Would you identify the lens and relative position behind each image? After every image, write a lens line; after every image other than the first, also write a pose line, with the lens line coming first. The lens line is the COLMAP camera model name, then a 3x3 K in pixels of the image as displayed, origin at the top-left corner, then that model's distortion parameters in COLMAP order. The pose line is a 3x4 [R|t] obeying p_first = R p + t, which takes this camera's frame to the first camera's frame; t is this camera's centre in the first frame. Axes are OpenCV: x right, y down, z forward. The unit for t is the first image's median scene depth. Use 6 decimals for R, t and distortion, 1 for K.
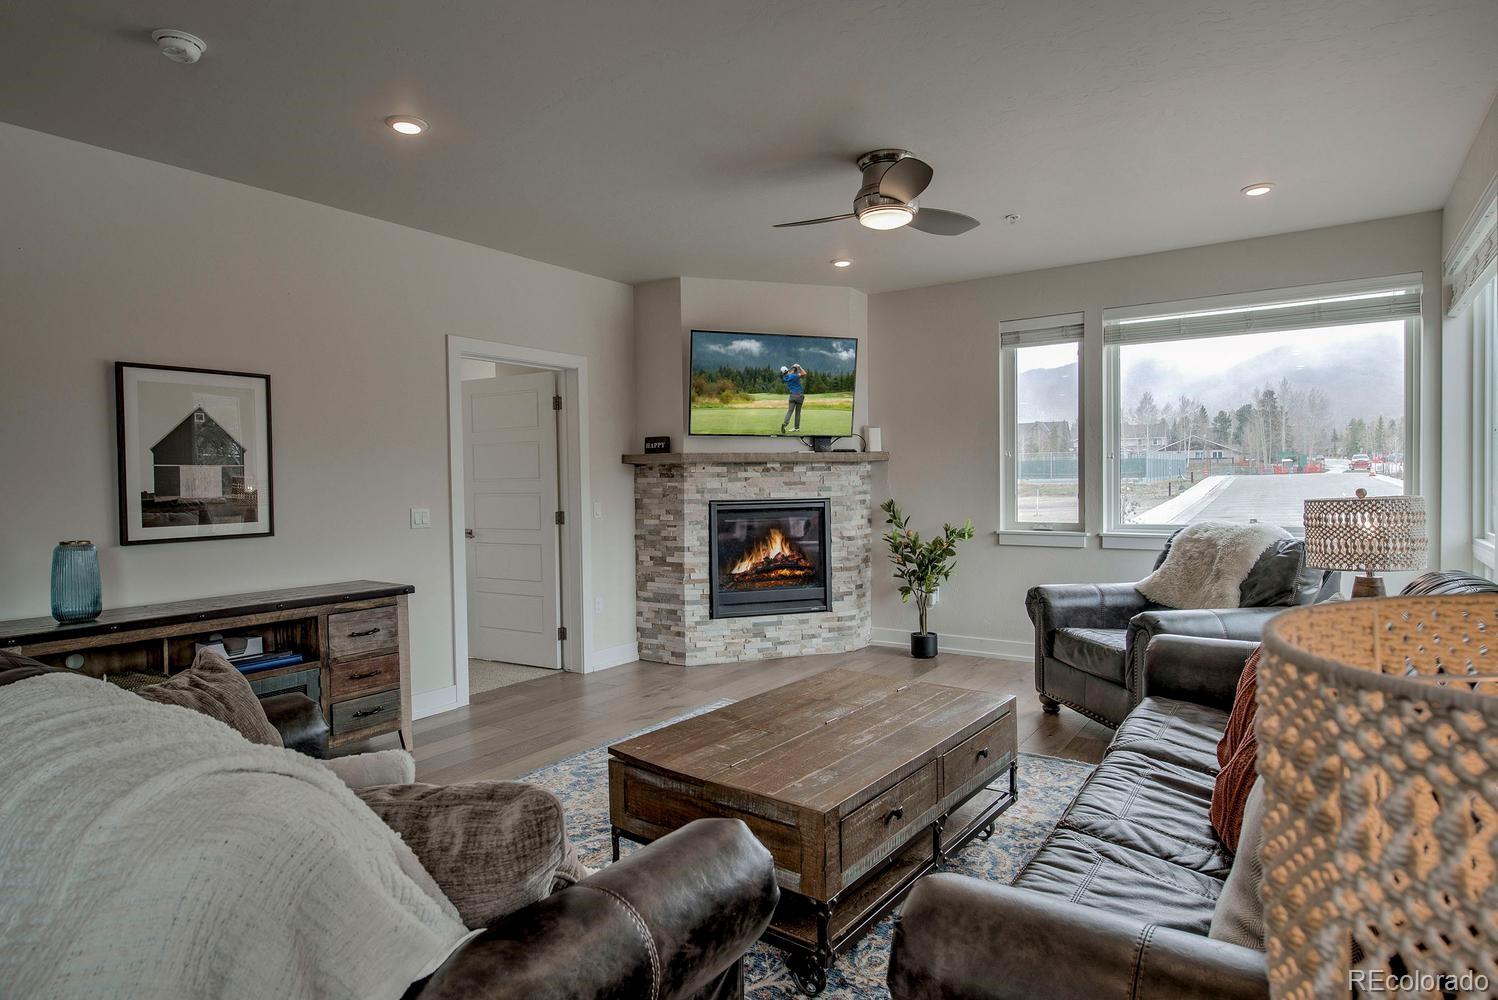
lens RADIAL K [[822.1, 0, 741.7], [0, 822.1, 499.2], [0, 0, 1]] dist [-0.004273, -0.002617]
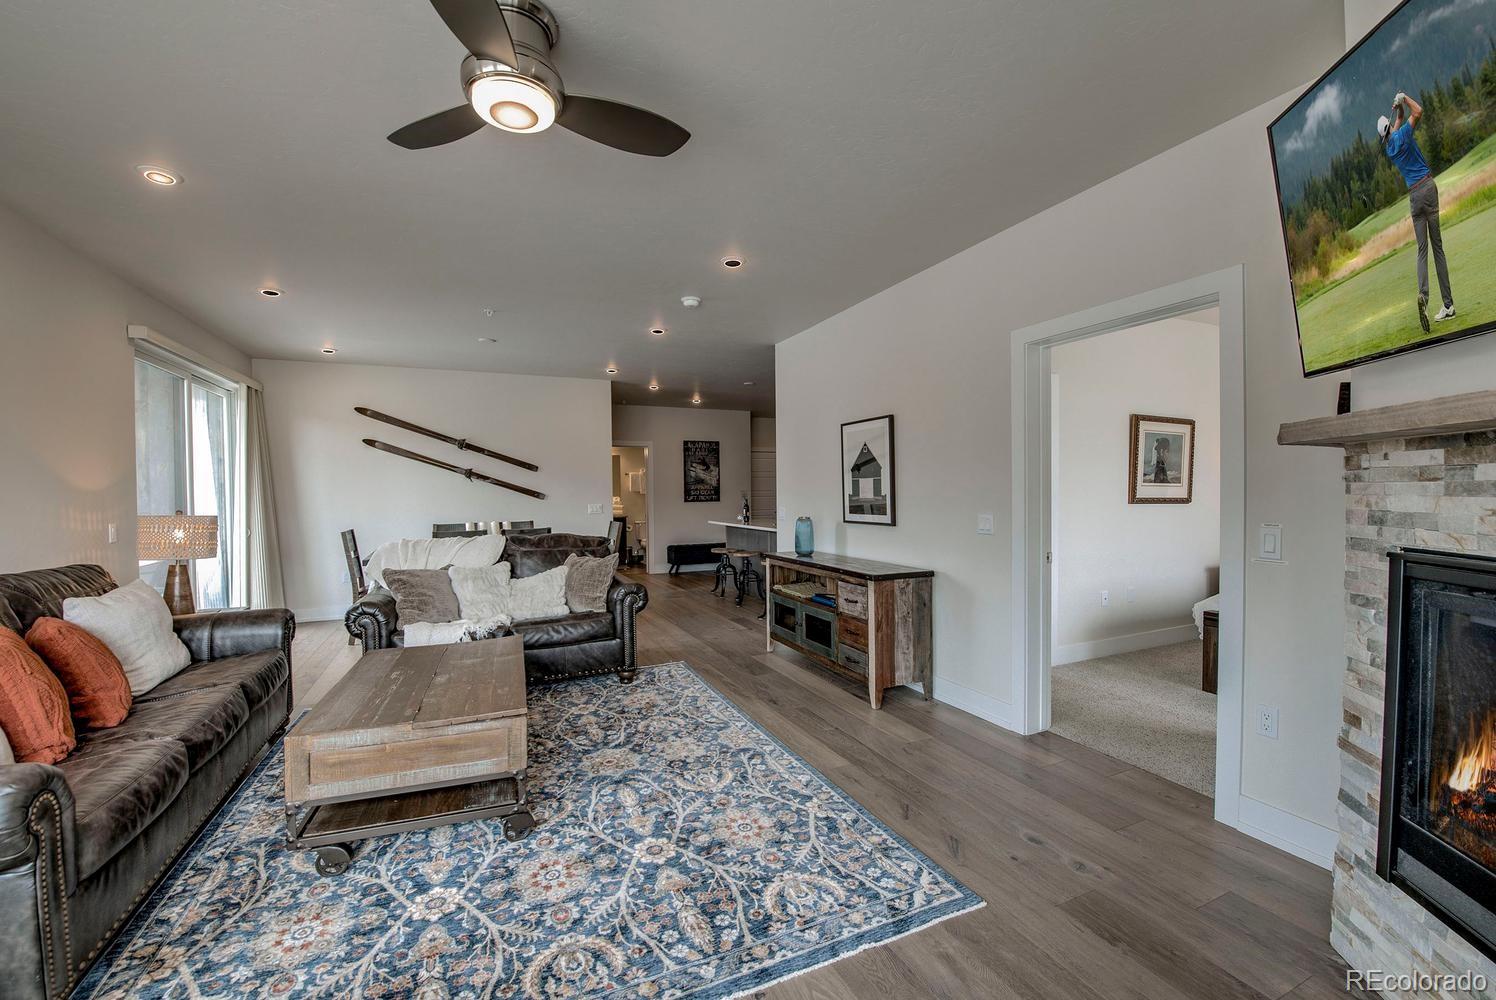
lens RADIAL K [[615.8, 0, 741.8], [0, 615.8, 500.2], [0, 0, 1]] dist [-0.016993, -0.001882]
pose [[-0.516800, 0.029518, -0.855597, 0.326286], [-0.004637, 0.999294, 0.037276, -0.026506], [0.856094, 0.023232, -0.516298, 0.890798]]
